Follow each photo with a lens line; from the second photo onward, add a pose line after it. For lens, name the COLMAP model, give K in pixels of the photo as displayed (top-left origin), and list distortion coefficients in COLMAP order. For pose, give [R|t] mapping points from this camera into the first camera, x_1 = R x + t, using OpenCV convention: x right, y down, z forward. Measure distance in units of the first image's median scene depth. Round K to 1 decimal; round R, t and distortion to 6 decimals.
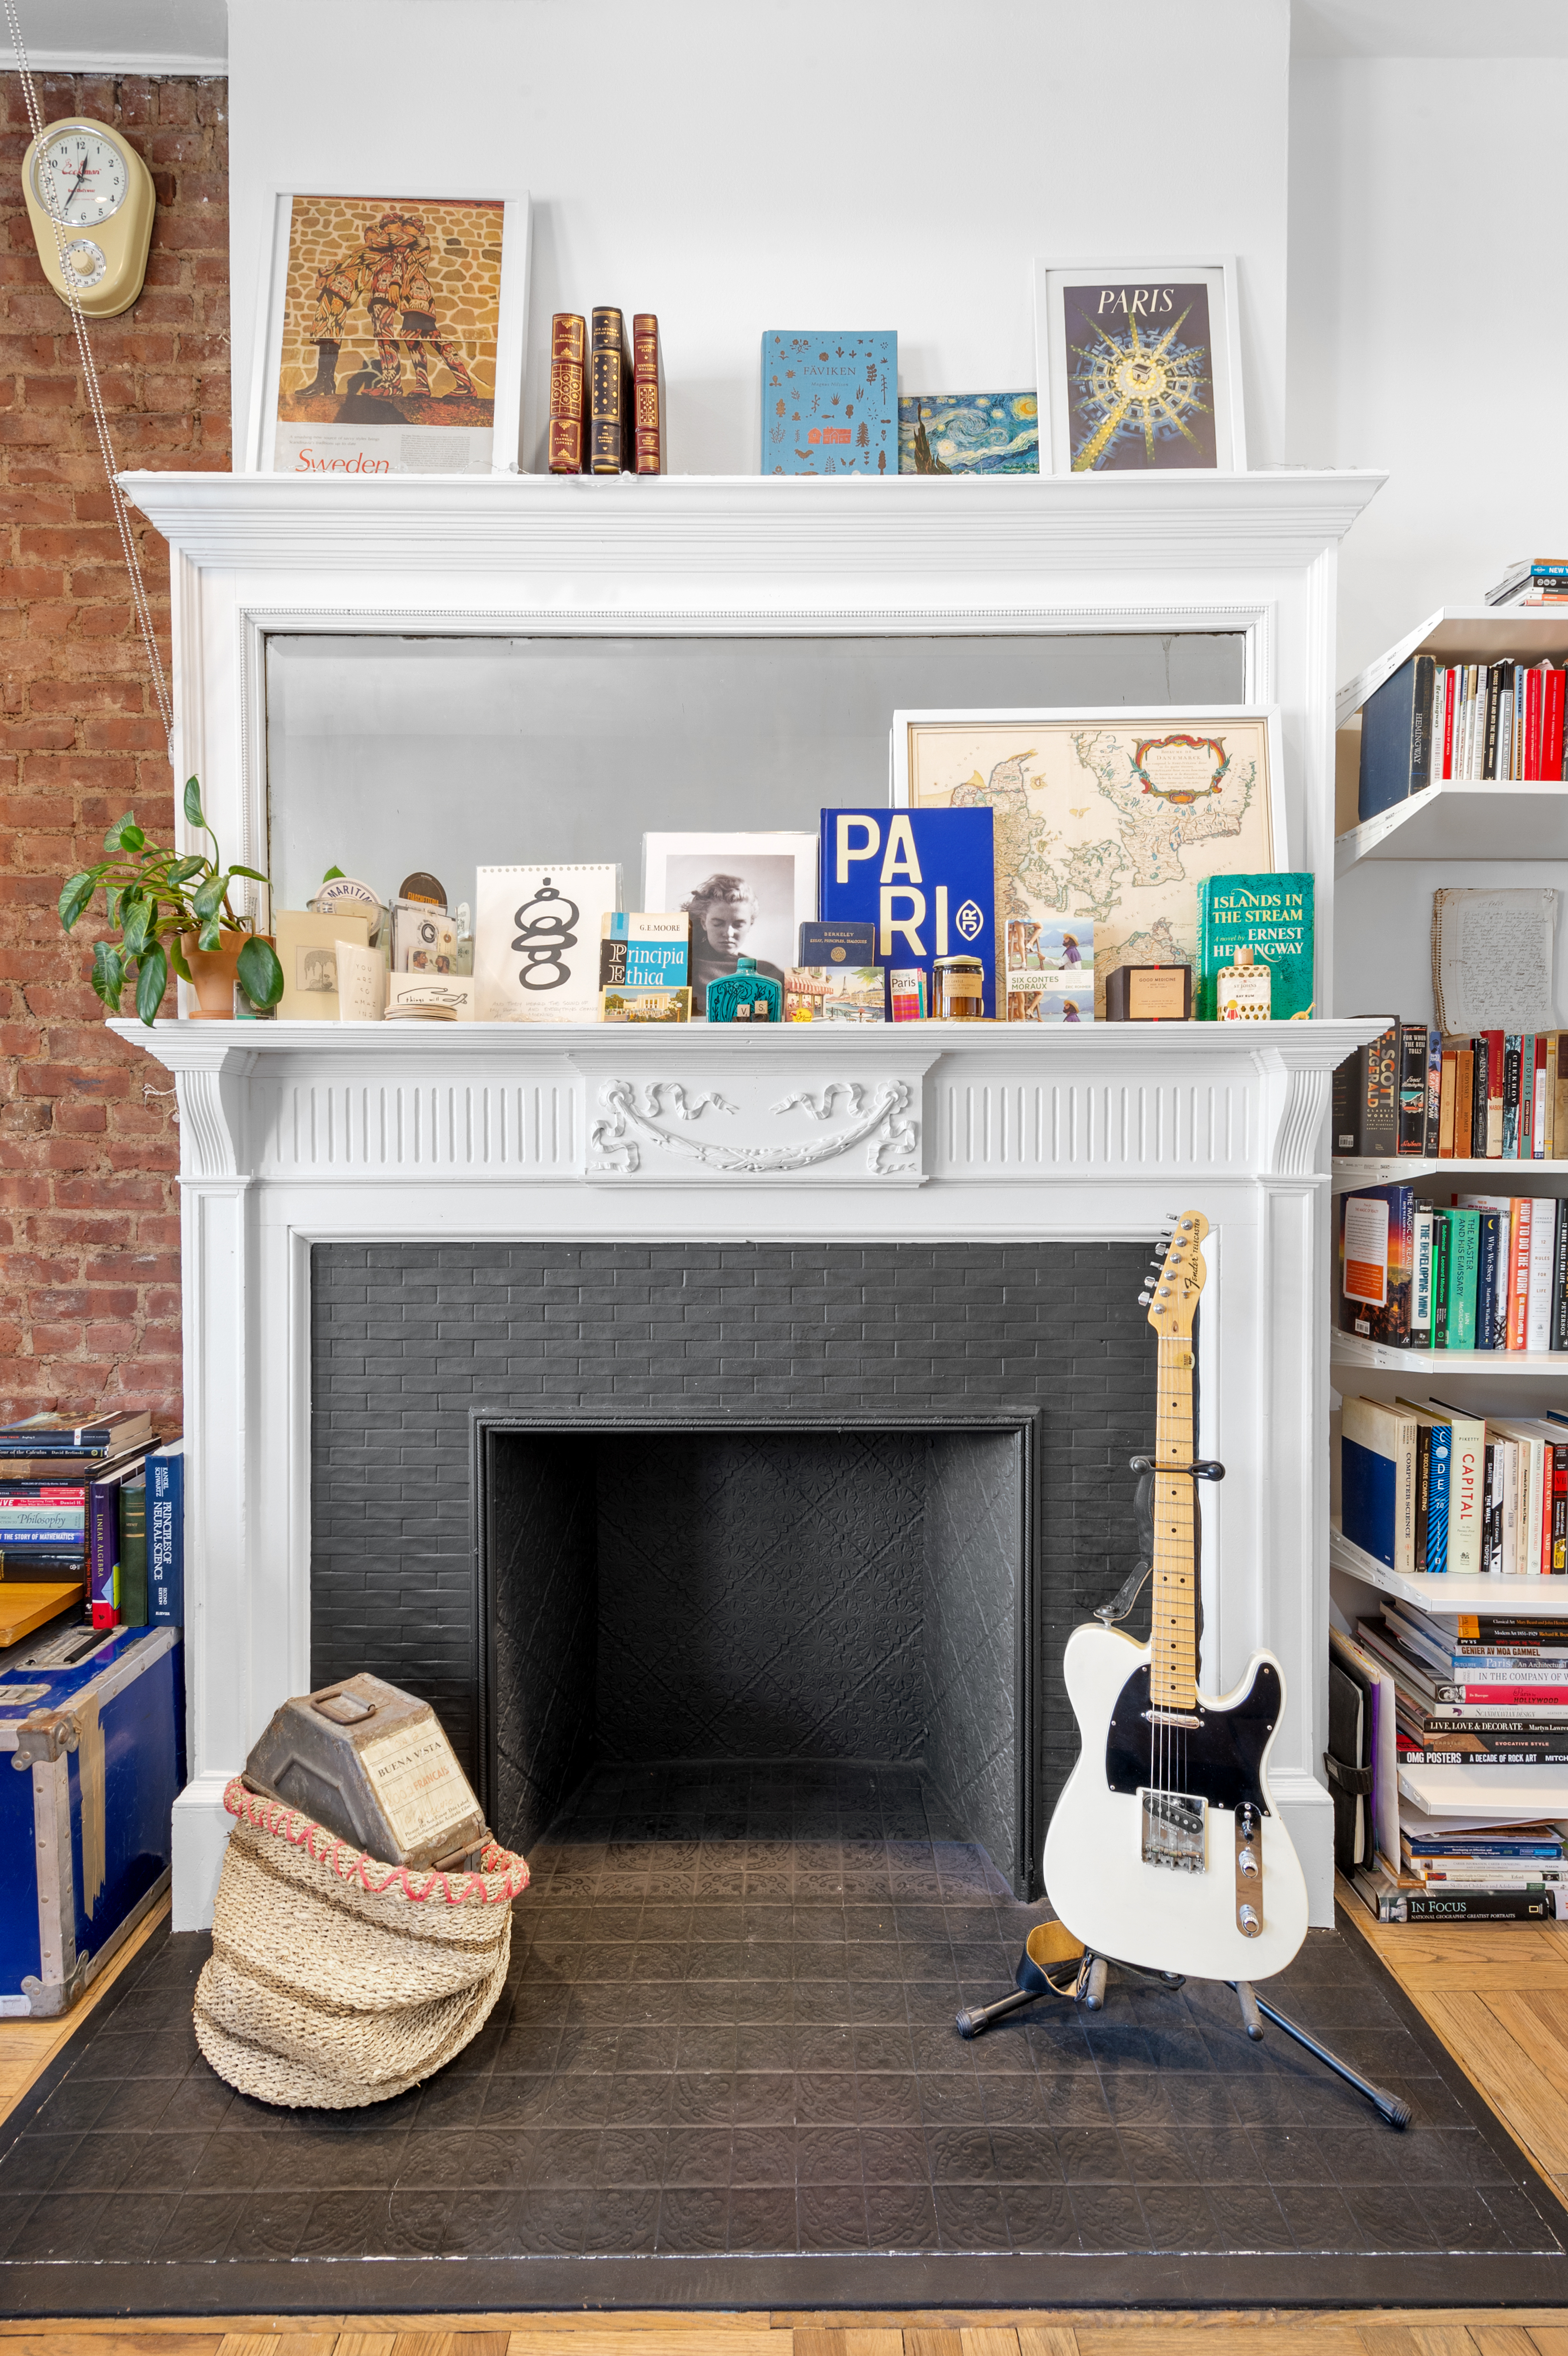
lens RADIAL K [[1138.5, 0, 783.7], [0, 1138.5, 1189.6], [0, 0, 1]] dist [0.014871, -0.006407]
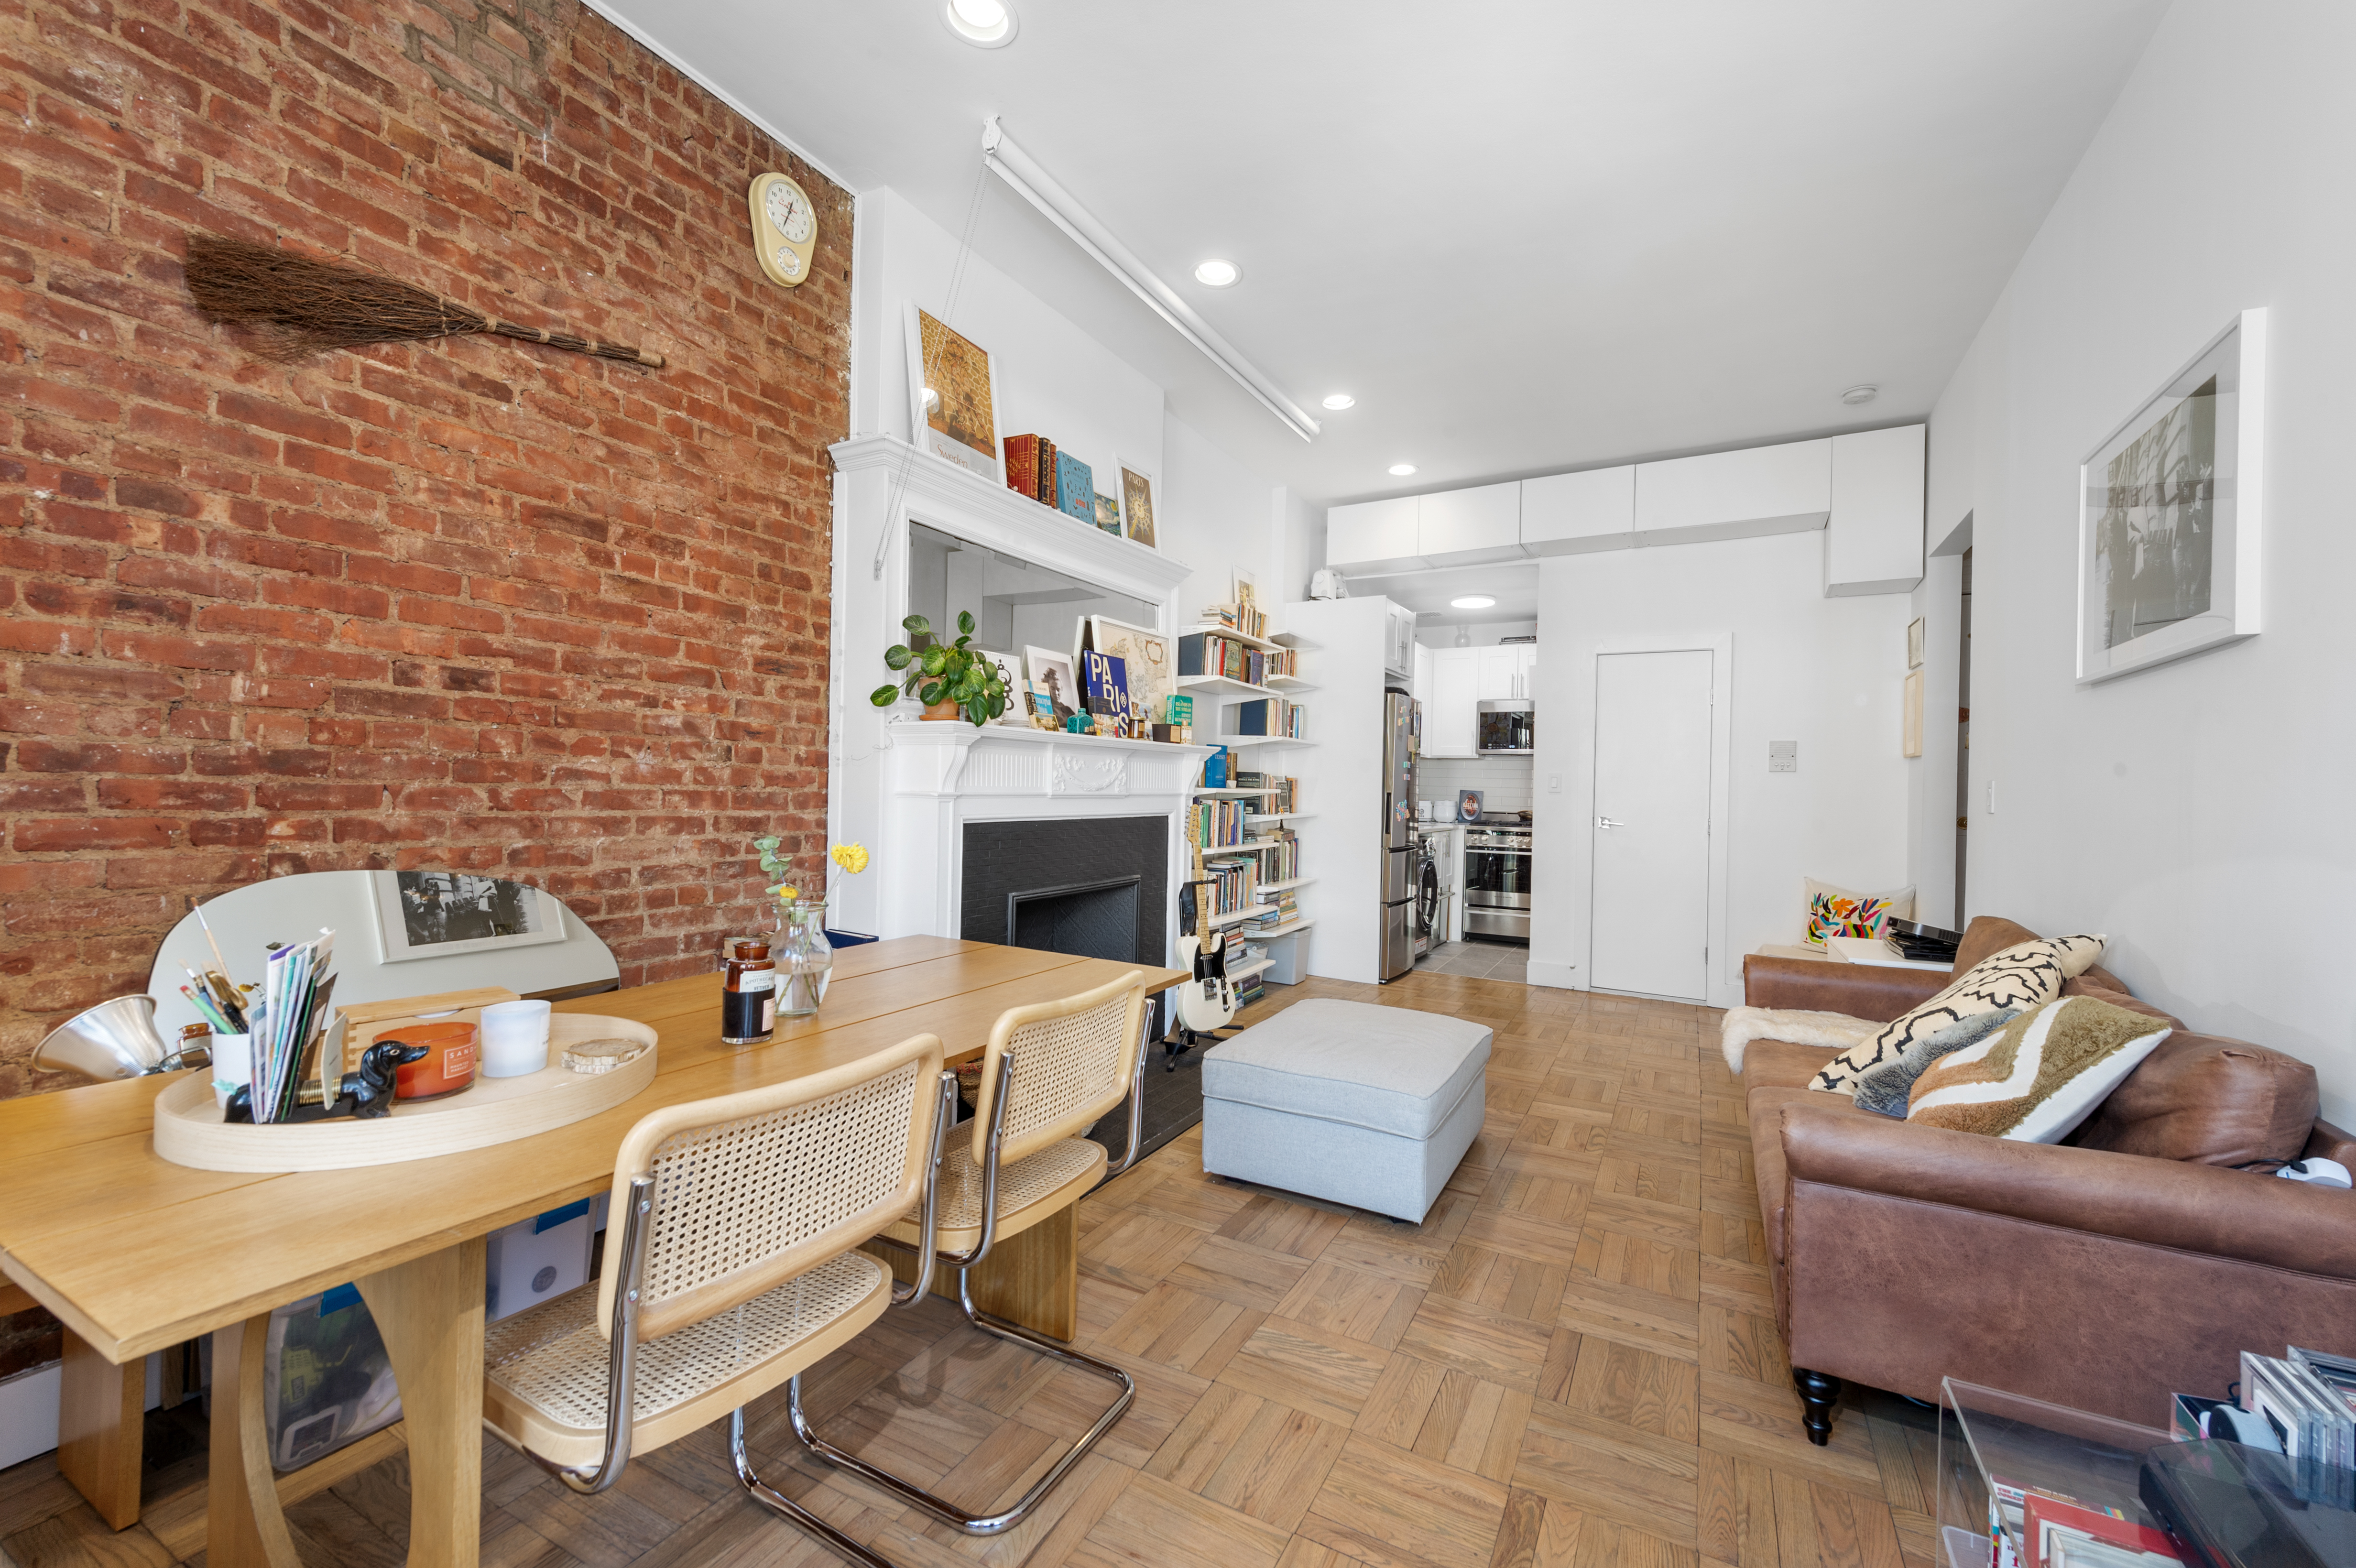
lens RADIAL K [[949.7, 0, 1189.1], [0, 949.7, 783.5], [0, 0, 1]] dist [0.006618, 0.000010]
pose [[0.480468, 0.011888, 0.876932, -1.727577], [-0.003028, 0.999925, -0.011896, -0.007798], [-0.877007, 0.003060, 0.480468, -0.234088]]
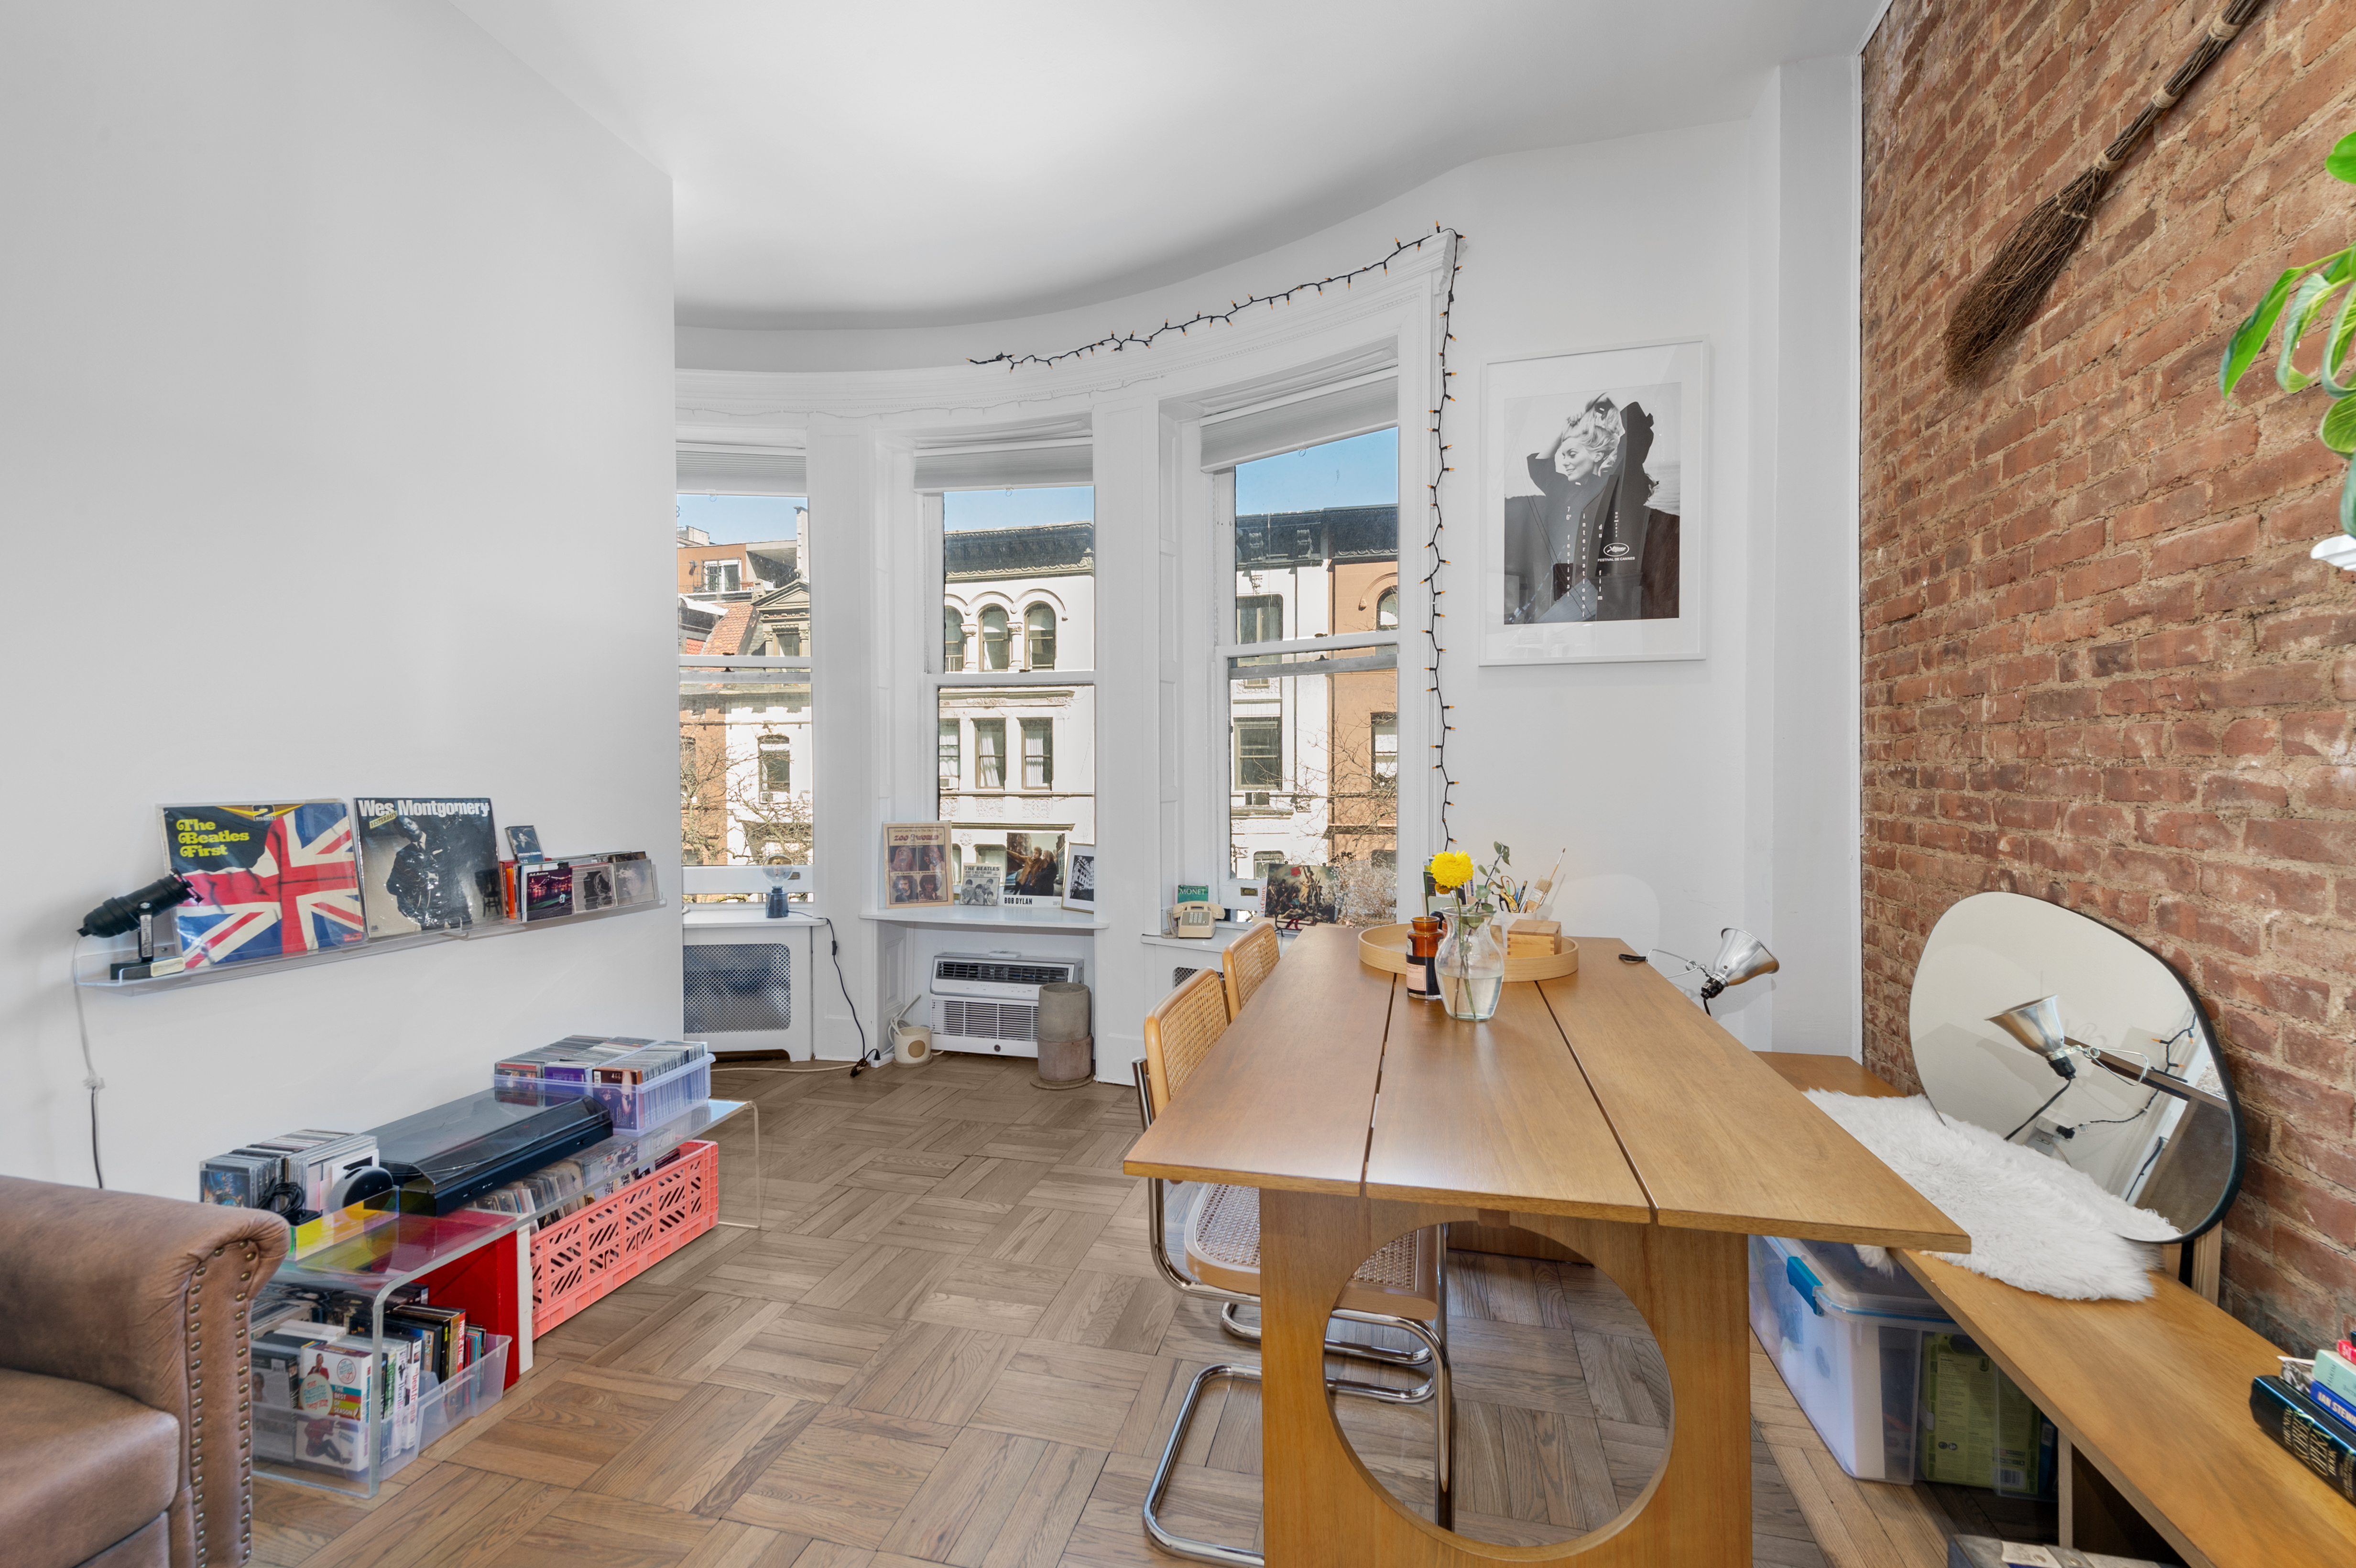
lens RADIAL K [[949.7, 0, 1189.1], [0, 949.7, 783.5], [0, 0, 1]] dist [0.006618, 0.000010]
pose [[-0.249800, 0.011745, -0.968226, -0.043343], [-0.020563, 0.999637, 0.017431, -0.034505], [0.968079, 0.024264, -0.249468, 0.546798]]
